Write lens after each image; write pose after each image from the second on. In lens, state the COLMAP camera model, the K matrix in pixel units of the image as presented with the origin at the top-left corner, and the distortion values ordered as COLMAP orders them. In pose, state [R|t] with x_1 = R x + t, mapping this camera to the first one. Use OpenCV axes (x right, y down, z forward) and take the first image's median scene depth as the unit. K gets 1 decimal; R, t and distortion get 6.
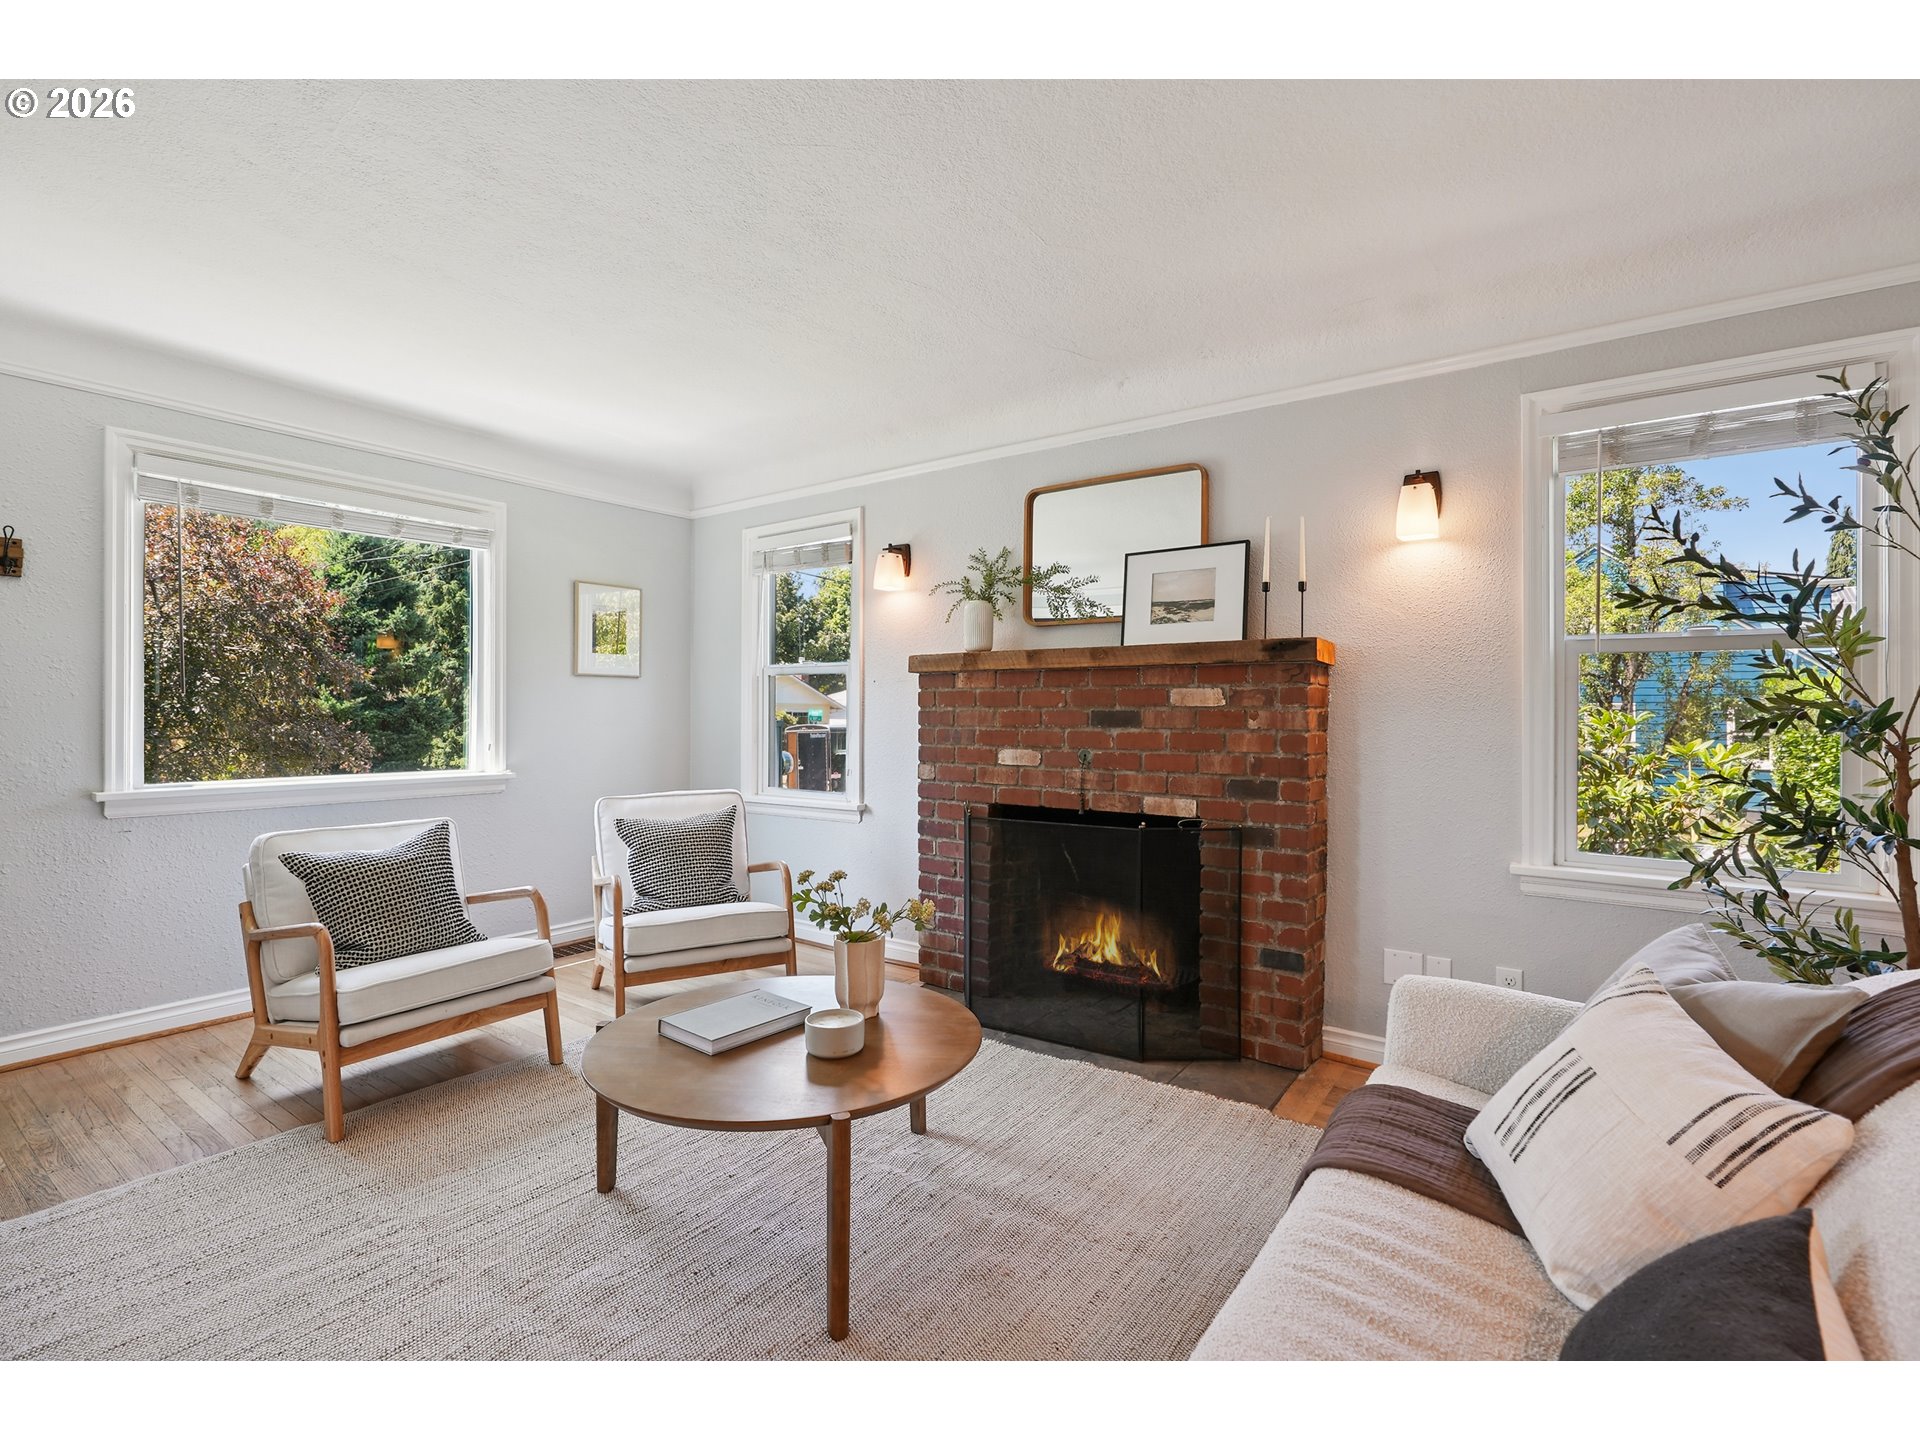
lens RADIAL K [[888.5, 0, 968.4], [0, 888.5, 712.3], [0, 0, 1]] dist [-0.002542, 0.000625]
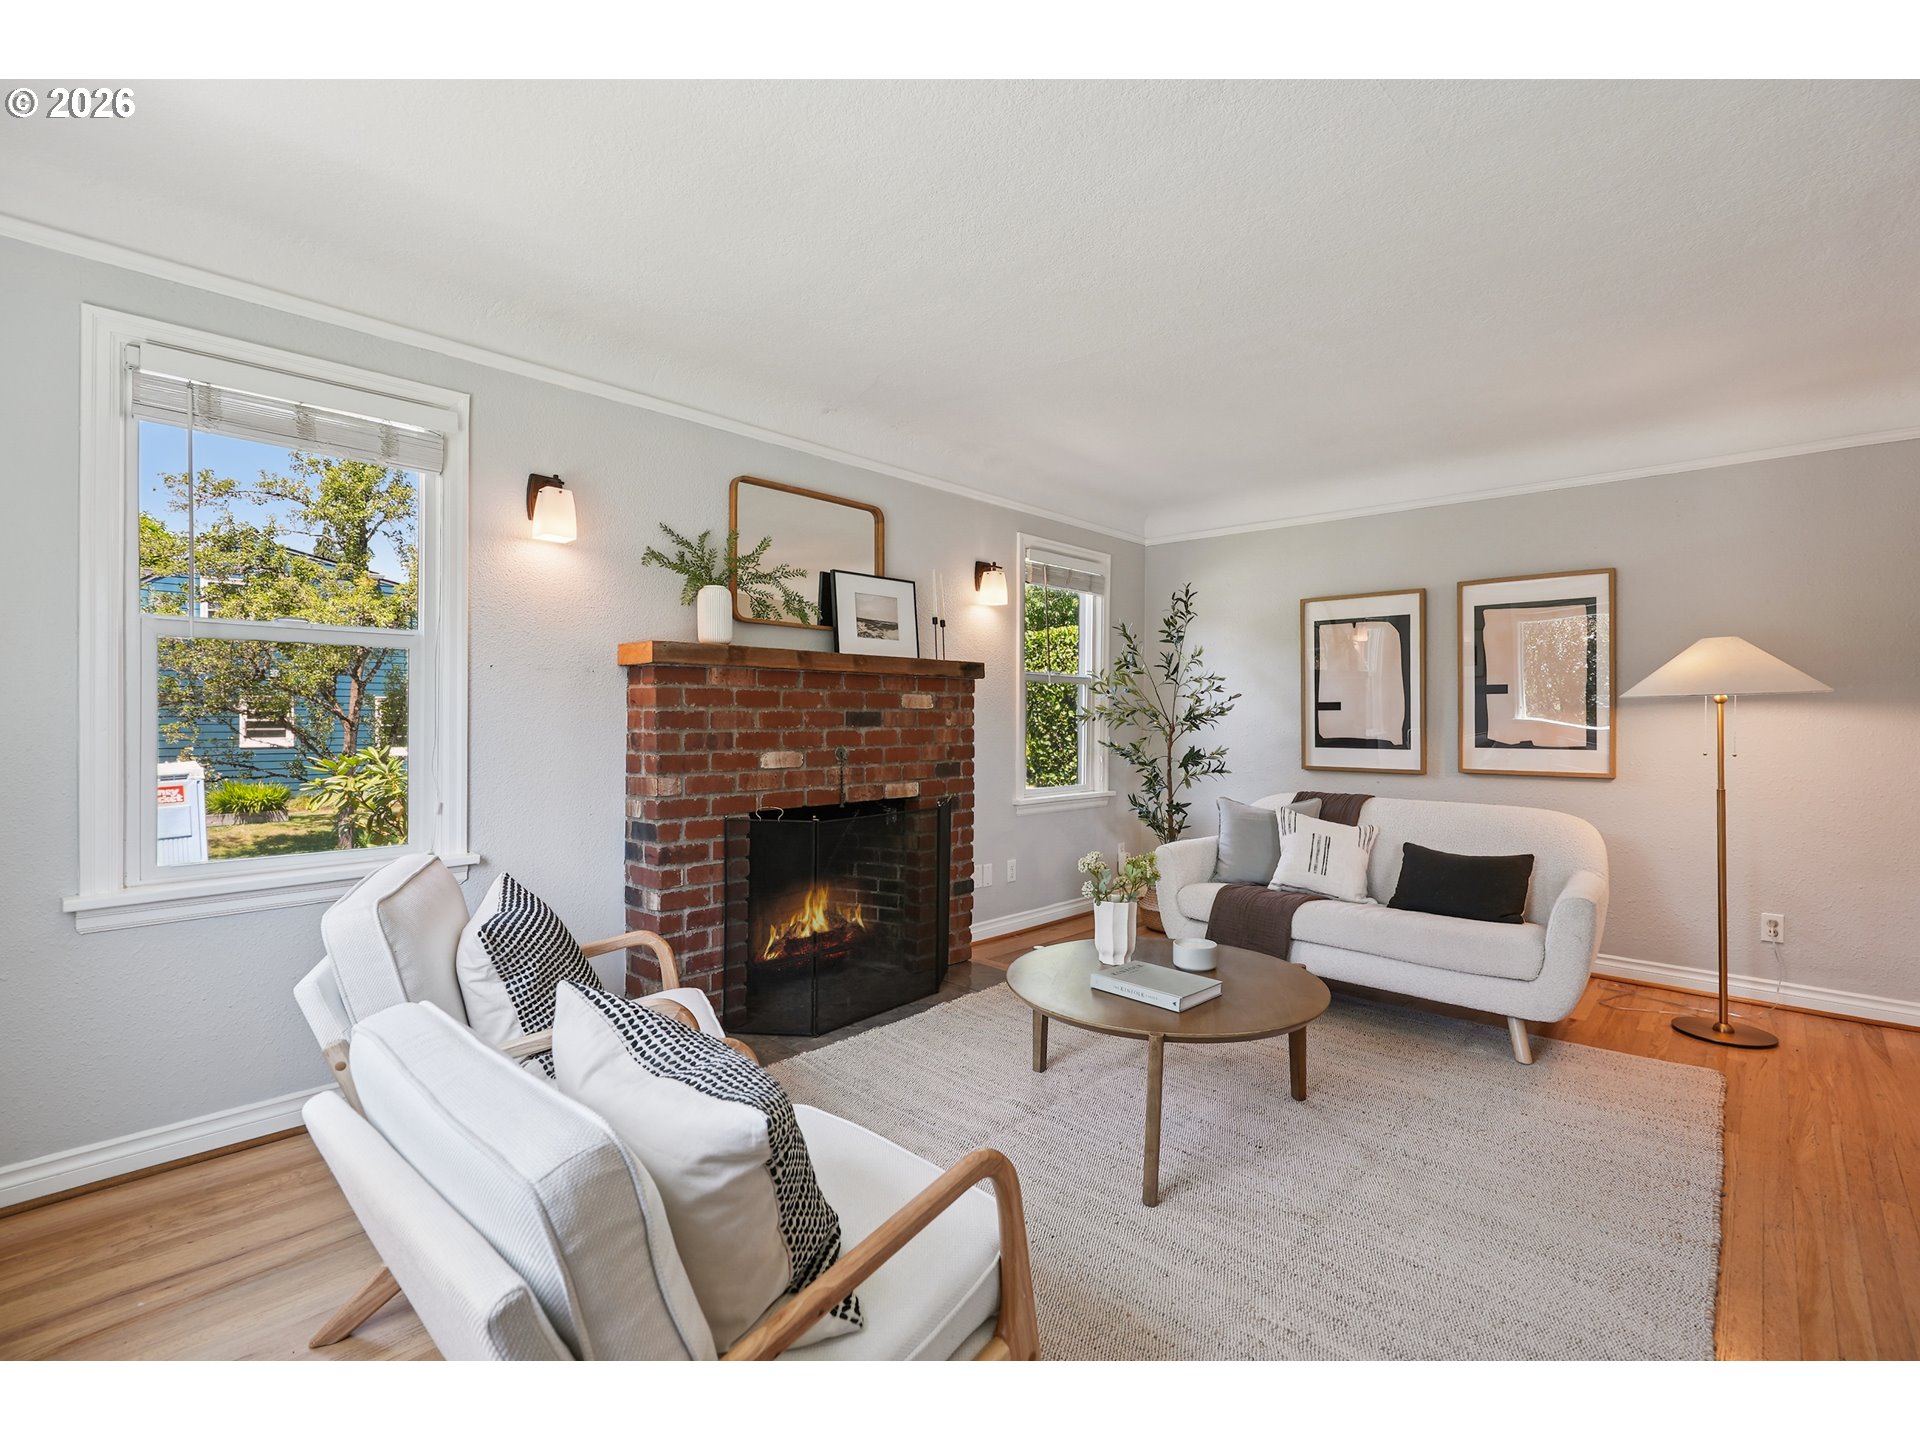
lens RADIAL K [[888.5, 0, 966.3], [0, 888.5, 722.0], [0, 0, 1]] dist [-0.002542, 0.000625]
pose [[0.130508, -0.011692, 0.991378, -0.930761], [-0.004900, 0.999911, 0.012438, -0.003311], [-0.991435, -0.006481, 0.130439, 0.717128]]
